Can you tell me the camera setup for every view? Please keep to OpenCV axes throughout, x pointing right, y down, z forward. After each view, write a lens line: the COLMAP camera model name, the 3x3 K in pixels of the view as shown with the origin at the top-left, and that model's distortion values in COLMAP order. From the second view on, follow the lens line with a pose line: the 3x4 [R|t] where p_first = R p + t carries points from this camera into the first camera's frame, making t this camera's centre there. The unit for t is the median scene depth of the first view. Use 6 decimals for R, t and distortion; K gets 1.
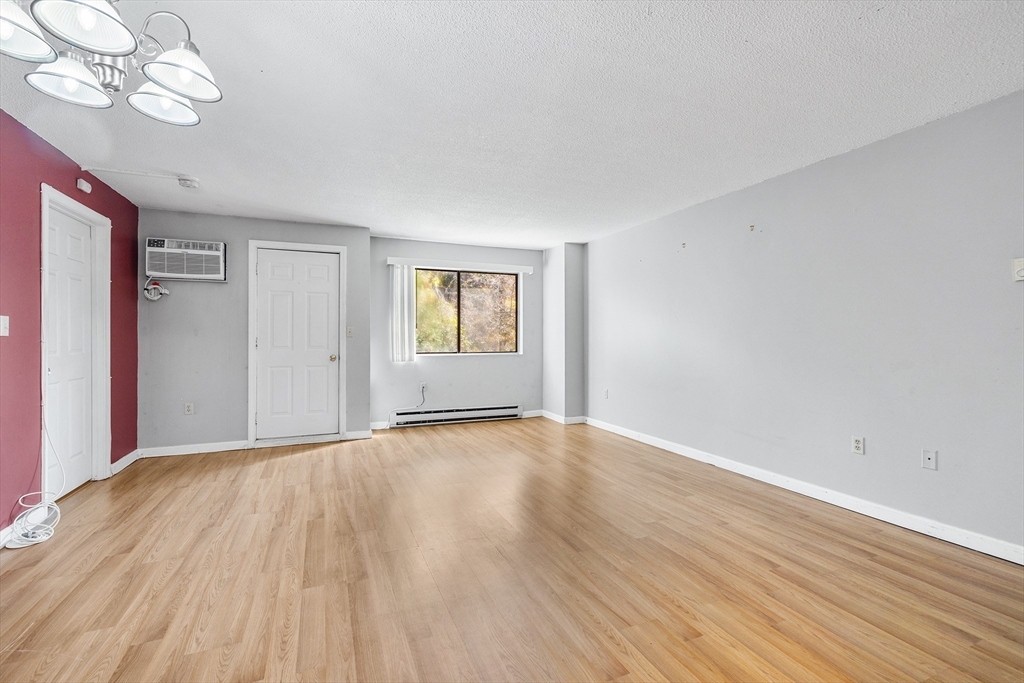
lens RADIAL K [[433.9, 0, 509.3], [0, 433.9, 337.7], [0, 0, 1]] dist [0.001628, 0.000104]
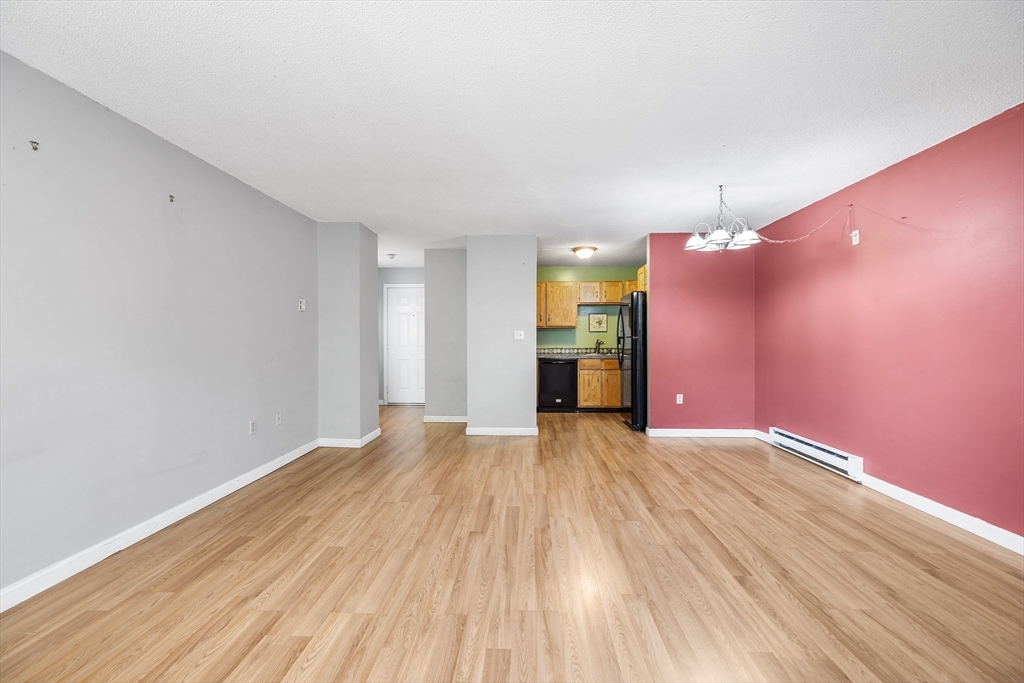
lens RADIAL K [[433.9, 0, 509.3], [0, 433.9, 337.7], [0, 0, 1]] dist [0.001628, 0.000104]
pose [[-0.899973, 0.003822, 0.435929, -0.417030], [0.003760, 0.999992, -0.001004, -0.003215], [-0.435930, 0.000735, -0.899980, 1.902114]]
